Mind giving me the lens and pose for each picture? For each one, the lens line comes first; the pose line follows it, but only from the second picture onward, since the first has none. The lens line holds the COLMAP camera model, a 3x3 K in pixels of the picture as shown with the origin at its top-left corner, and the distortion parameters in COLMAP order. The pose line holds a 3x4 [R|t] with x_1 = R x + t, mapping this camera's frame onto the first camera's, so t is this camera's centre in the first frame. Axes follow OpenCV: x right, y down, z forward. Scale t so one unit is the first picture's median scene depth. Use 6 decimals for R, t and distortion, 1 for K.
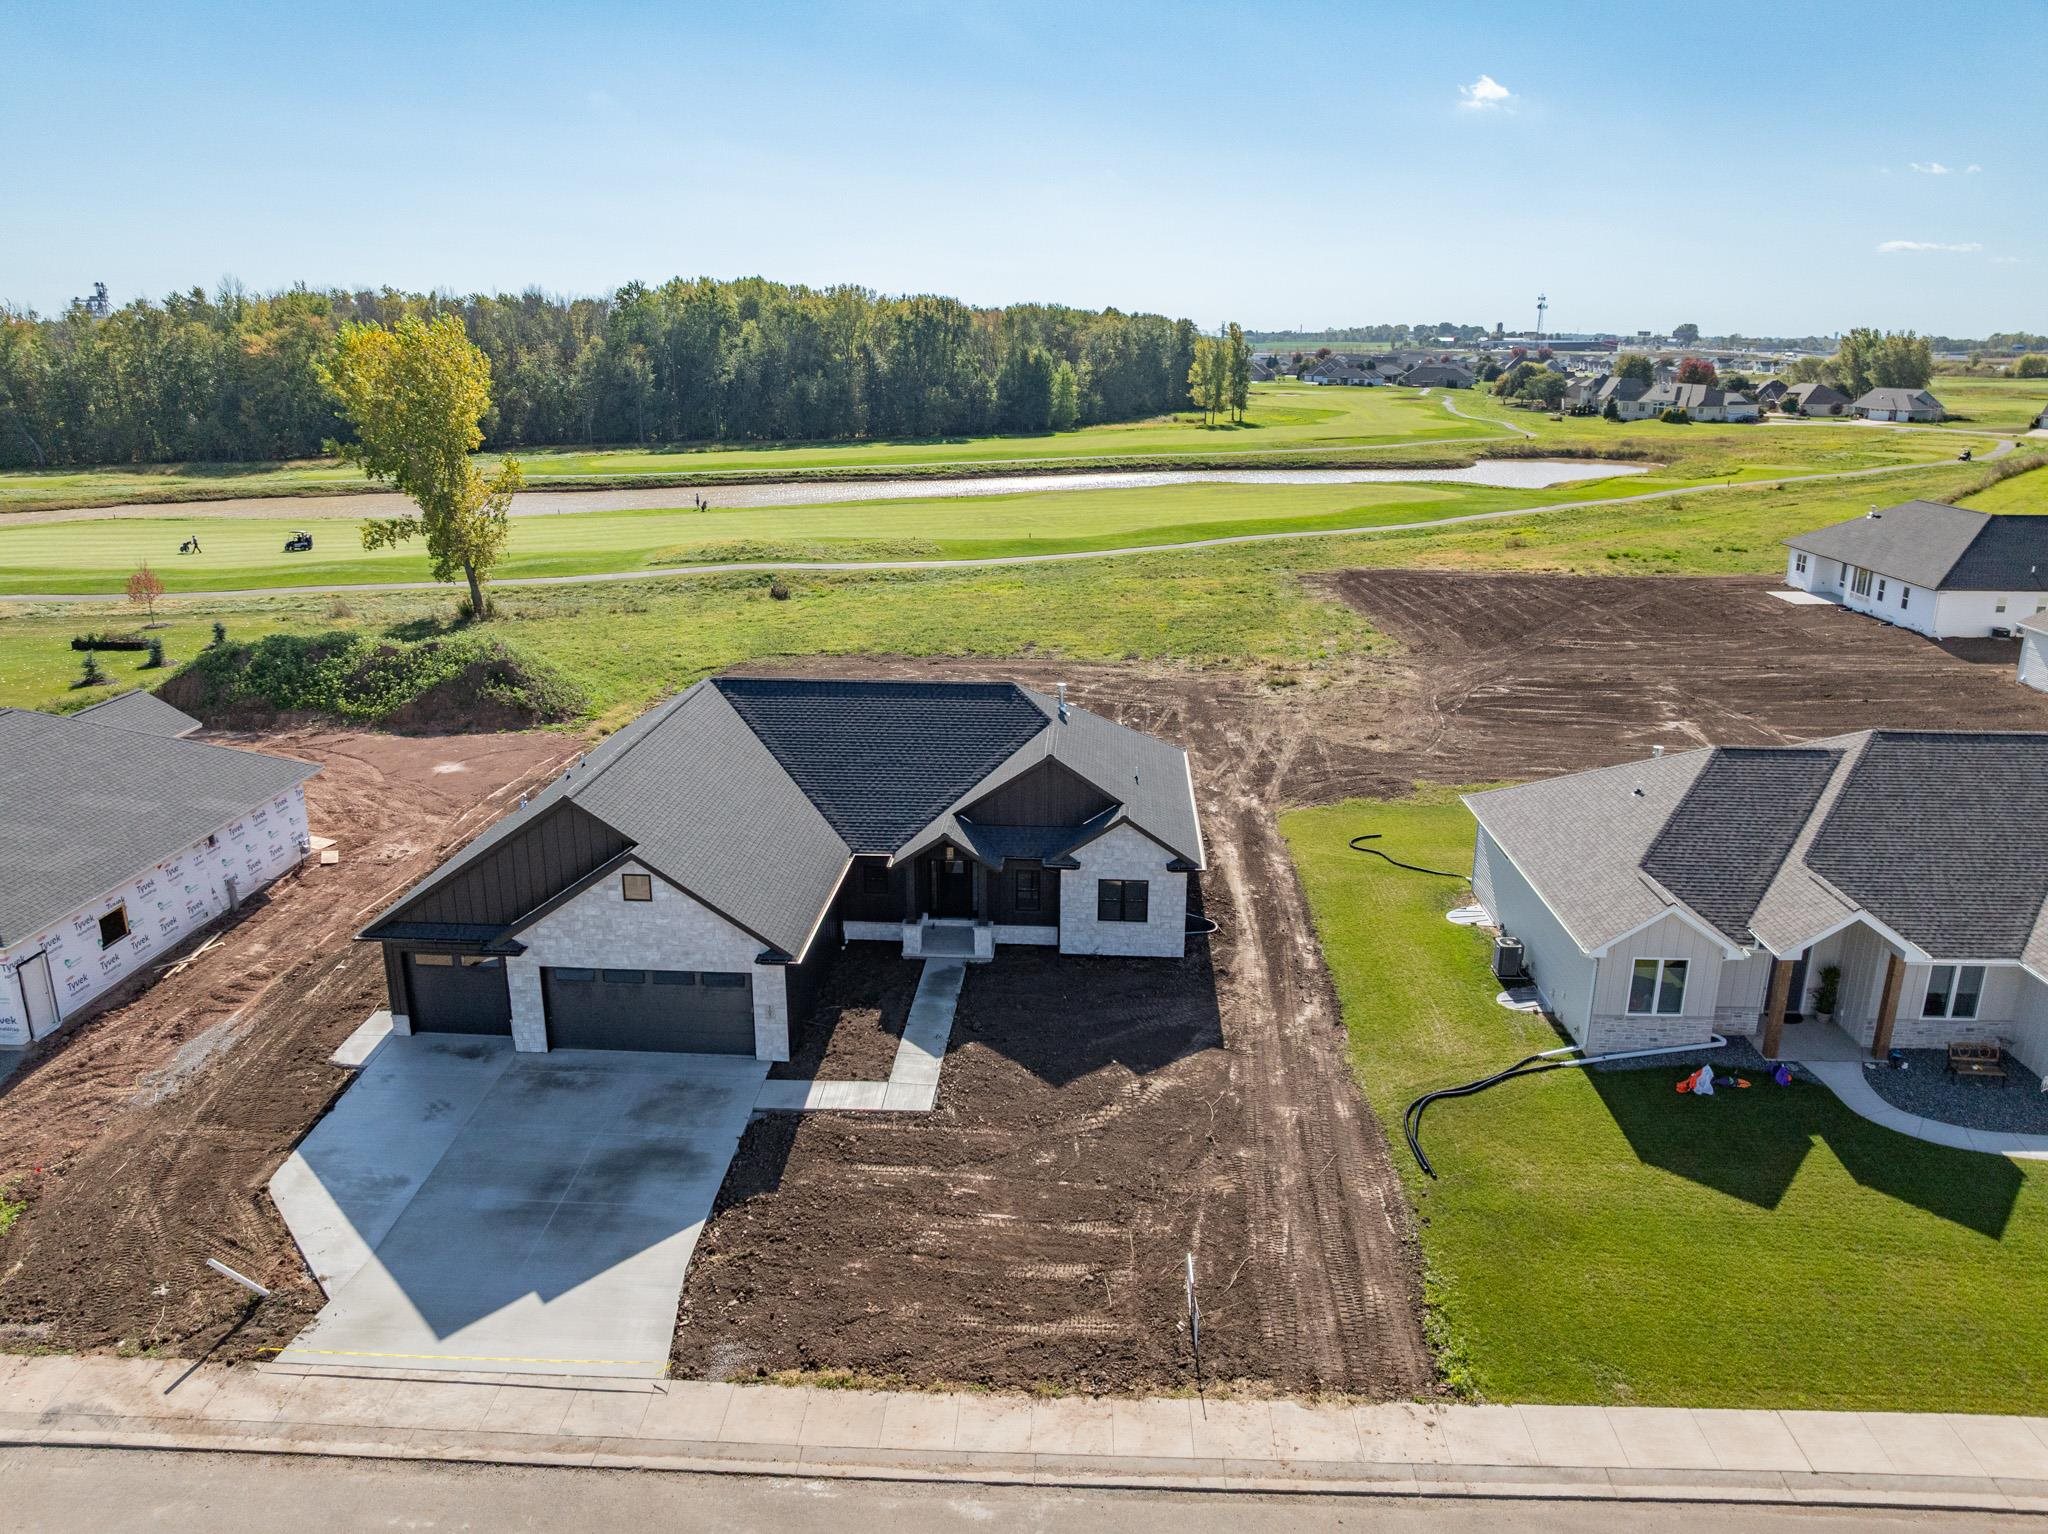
lens RADIAL K [[1443.8, 0, 1021.4], [0, 1443.8, 767.1], [0, 0, 1]] dist [-0.023621, -0.026204]
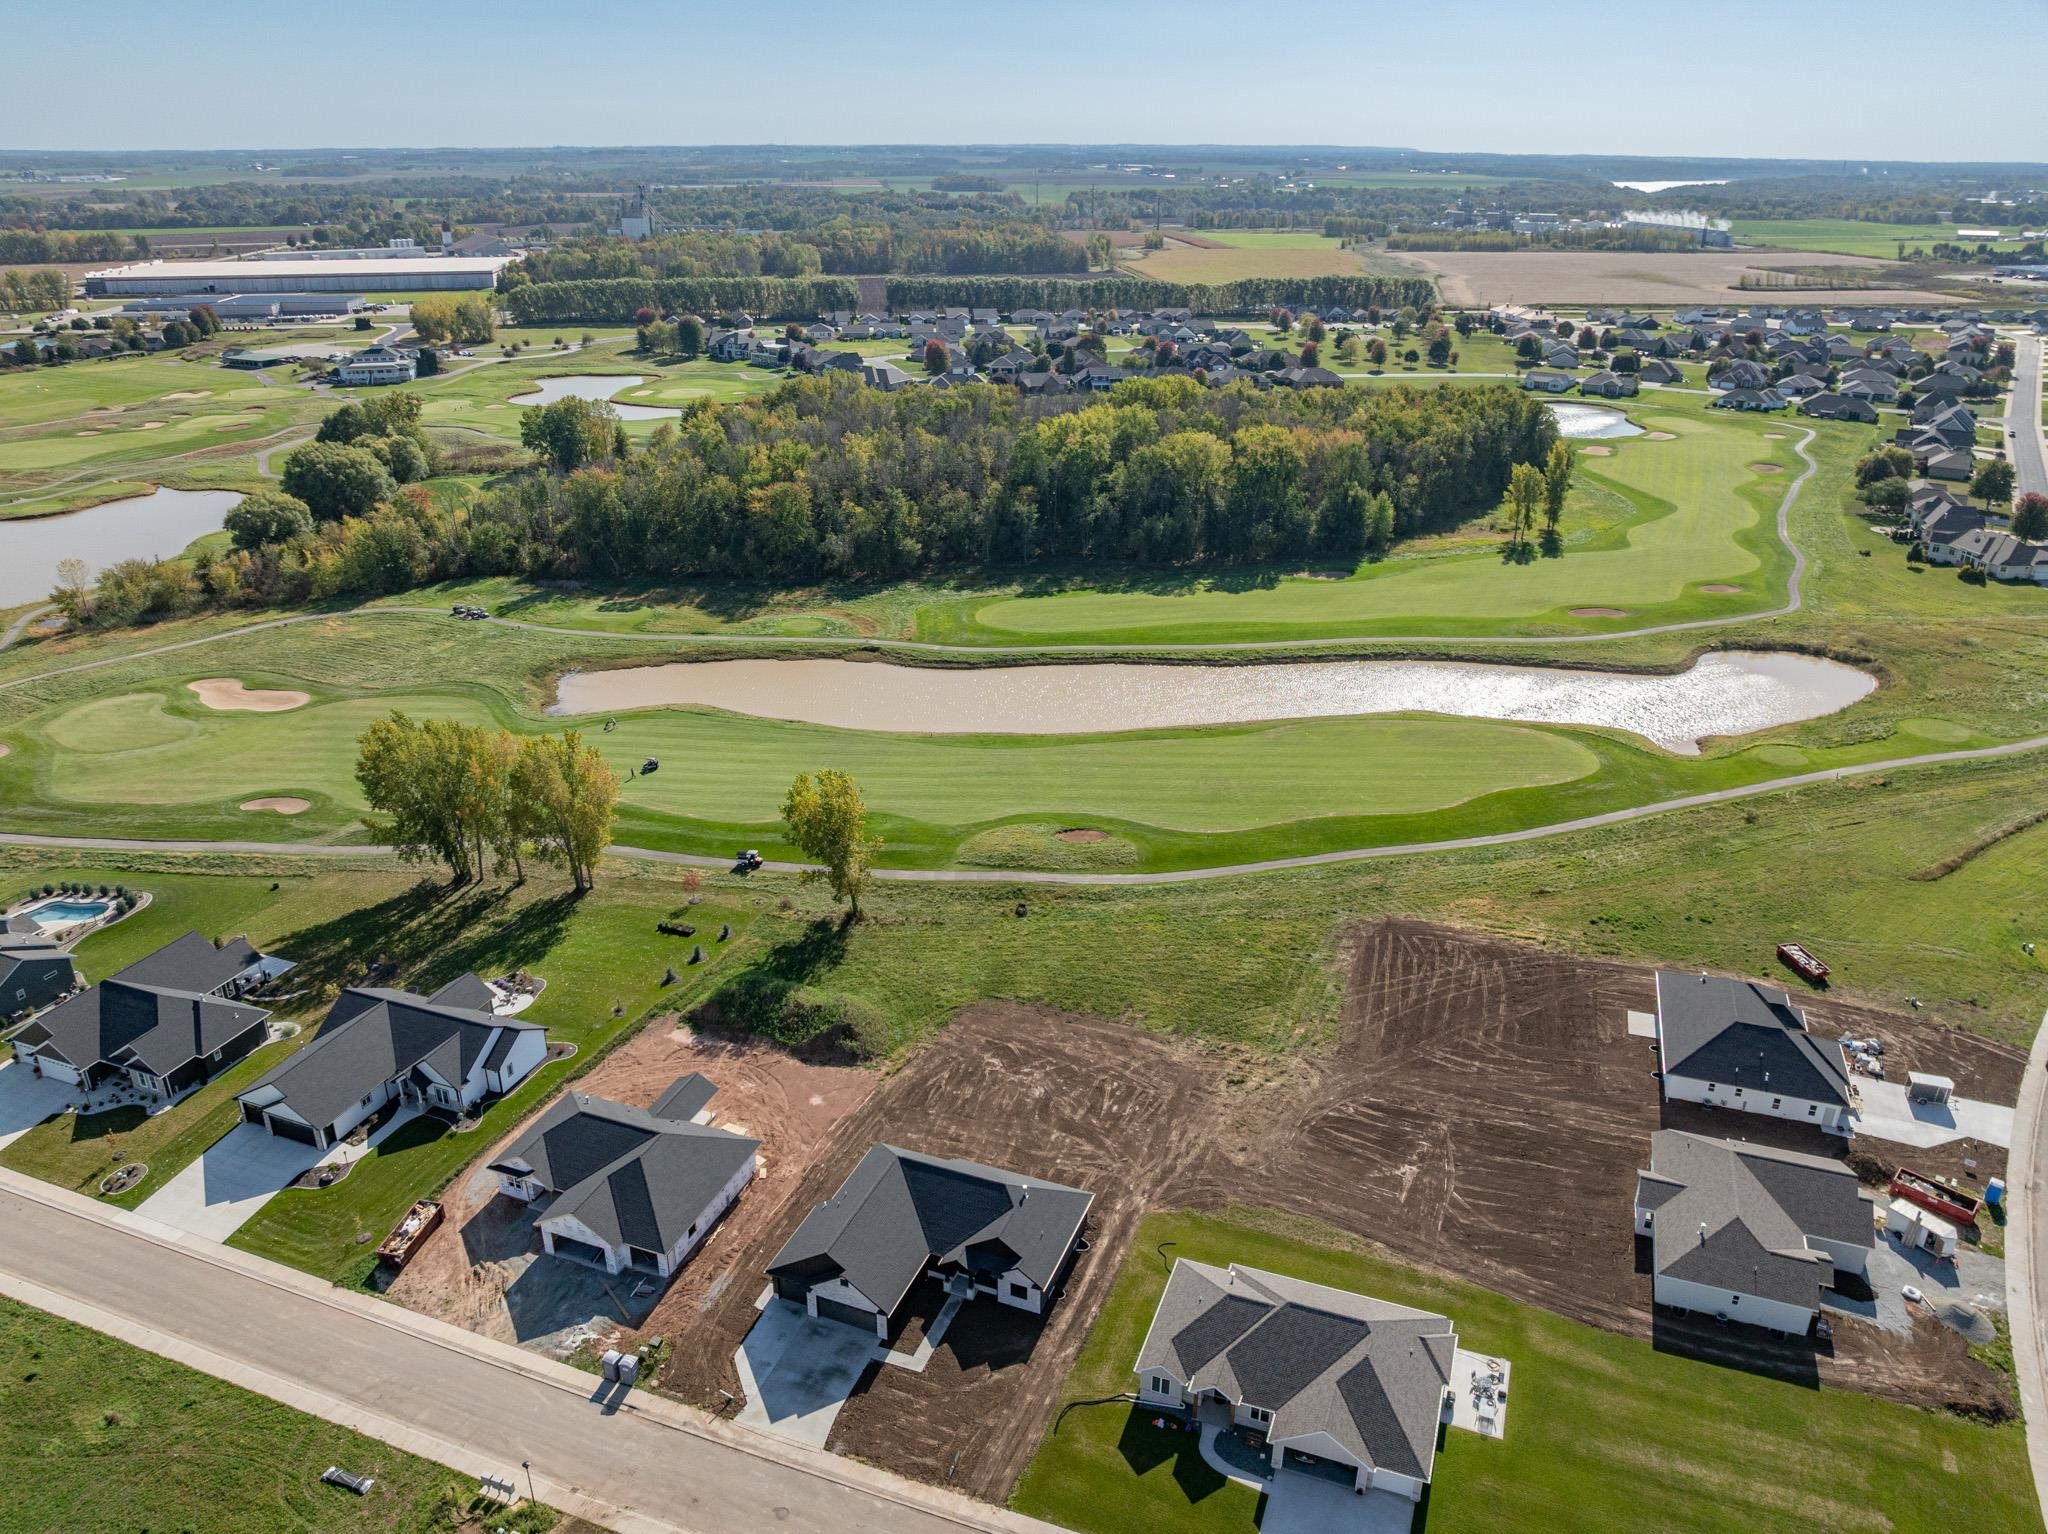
lens RADIAL K [[1443.8, 0, 1021.4], [0, 1443.8, 767.1], [0, 0, 1]] dist [-0.023621, -0.026204]
pose [[0.951575, 0.123927, -0.281331, 0.758718], [-0.090543, 0.987534, 0.128759, -1.310298], [0.293781, -0.097051, 0.950933, -1.591653]]
